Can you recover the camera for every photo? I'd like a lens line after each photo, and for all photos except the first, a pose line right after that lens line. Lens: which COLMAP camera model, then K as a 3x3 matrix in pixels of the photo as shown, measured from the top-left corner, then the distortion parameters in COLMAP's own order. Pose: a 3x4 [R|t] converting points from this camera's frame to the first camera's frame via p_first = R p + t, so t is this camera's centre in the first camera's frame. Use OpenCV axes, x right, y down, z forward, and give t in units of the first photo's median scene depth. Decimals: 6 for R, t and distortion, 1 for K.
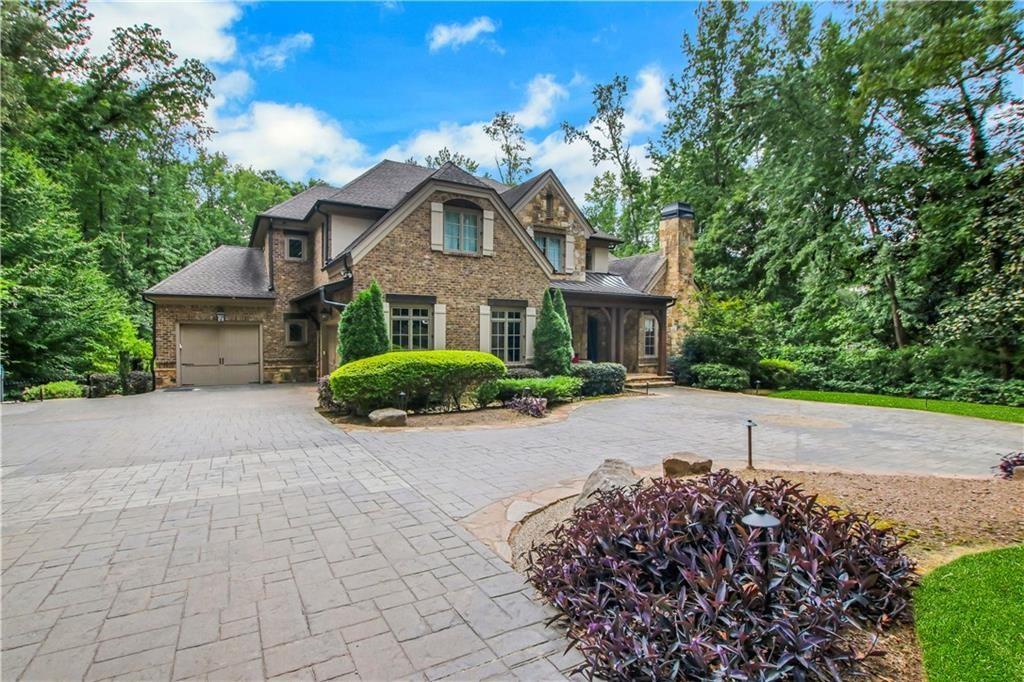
lens RADIAL K [[482.4, 0, 512.0], [0, 482.4, 341.0], [0, 0, 1]] dist [-0.037966, 0.000349]
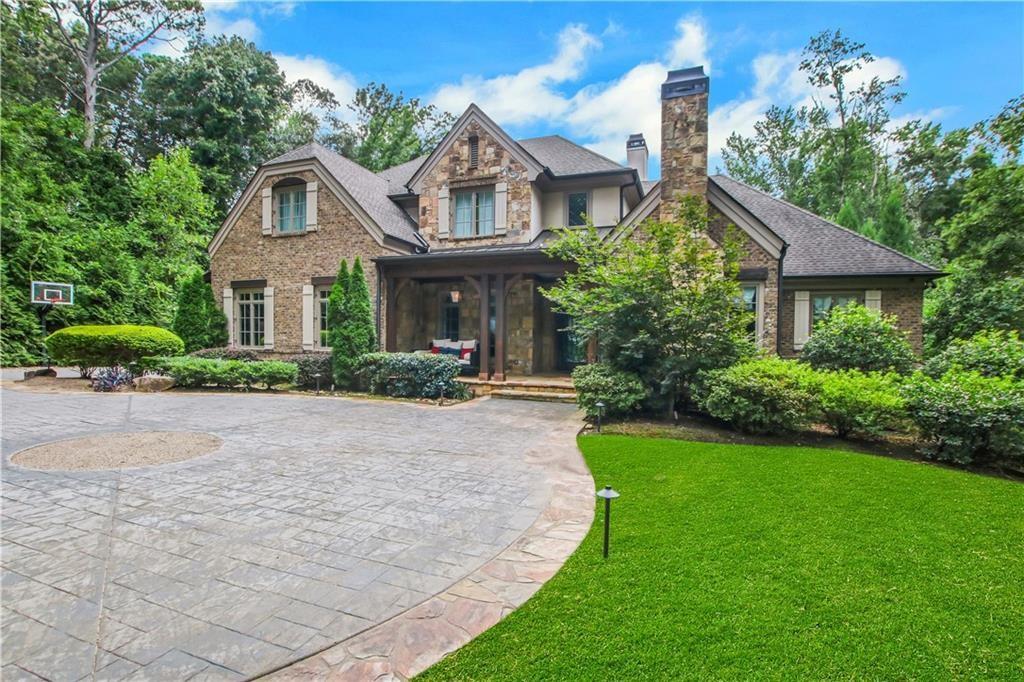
lens RADIAL K [[484.9, 0, 511.8], [0, 484.9, 343.6], [0, 0, 1]] dist [-0.035591, 0.007421]
pose [[0.631637, 0.009301, -0.775209, 0.756477], [-0.019732, 0.999797, -0.004082, 0.028893], [0.775013, 0.017874, 0.631692, 0.599489]]
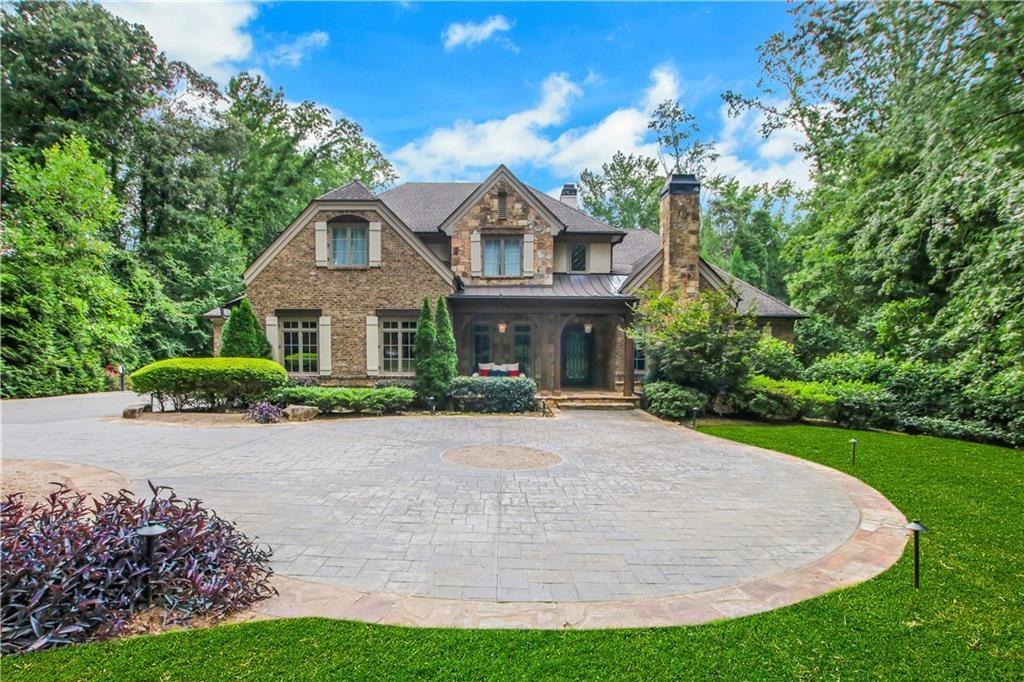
lens RADIAL K [[489.7, 0, 514.9], [0, 489.7, 363.1], [0, 0, 1]] dist [-0.037485, 0.008509]
pose [[0.867207, 0.012803, -0.497783, 0.597308], [-0.005699, 0.999859, 0.015787, 0.006132], [0.497915, -0.010853, 0.867158, 0.213598]]
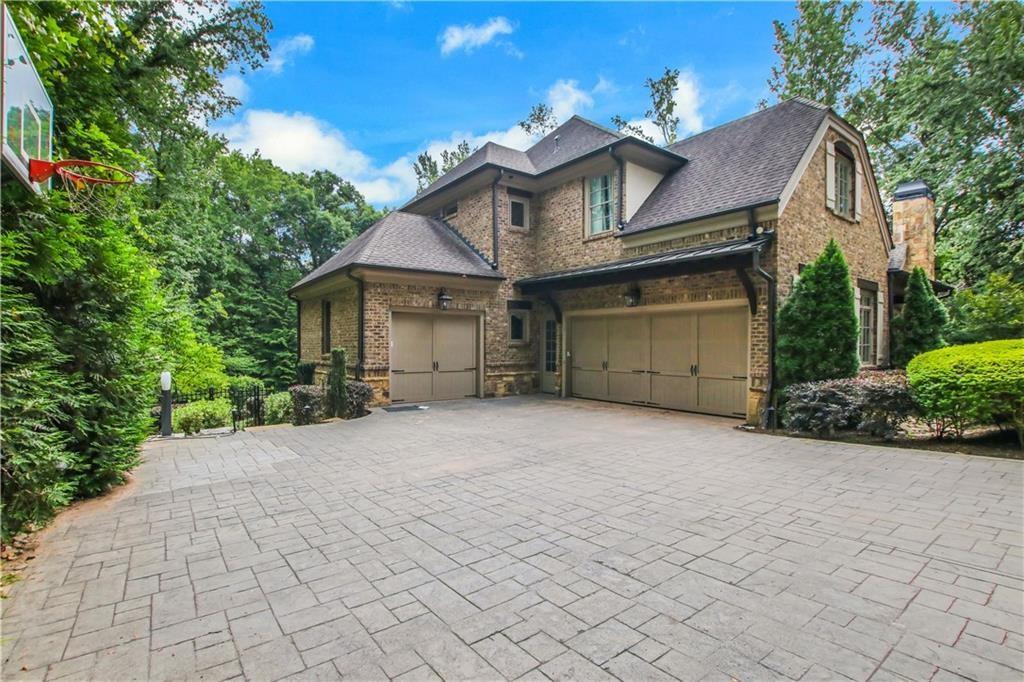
lens RADIAL K [[476.4, 0, 510.8], [0, 476.4, 343.4], [0, 0, 1]] dist [-0.032793, 0.000277]
pose [[0.994791, -0.002873, 0.101894, -0.554205], [0.004480, 0.999869, -0.015545, 0.019278], [-0.101836, 0.015921, 0.994674, 0.276968]]
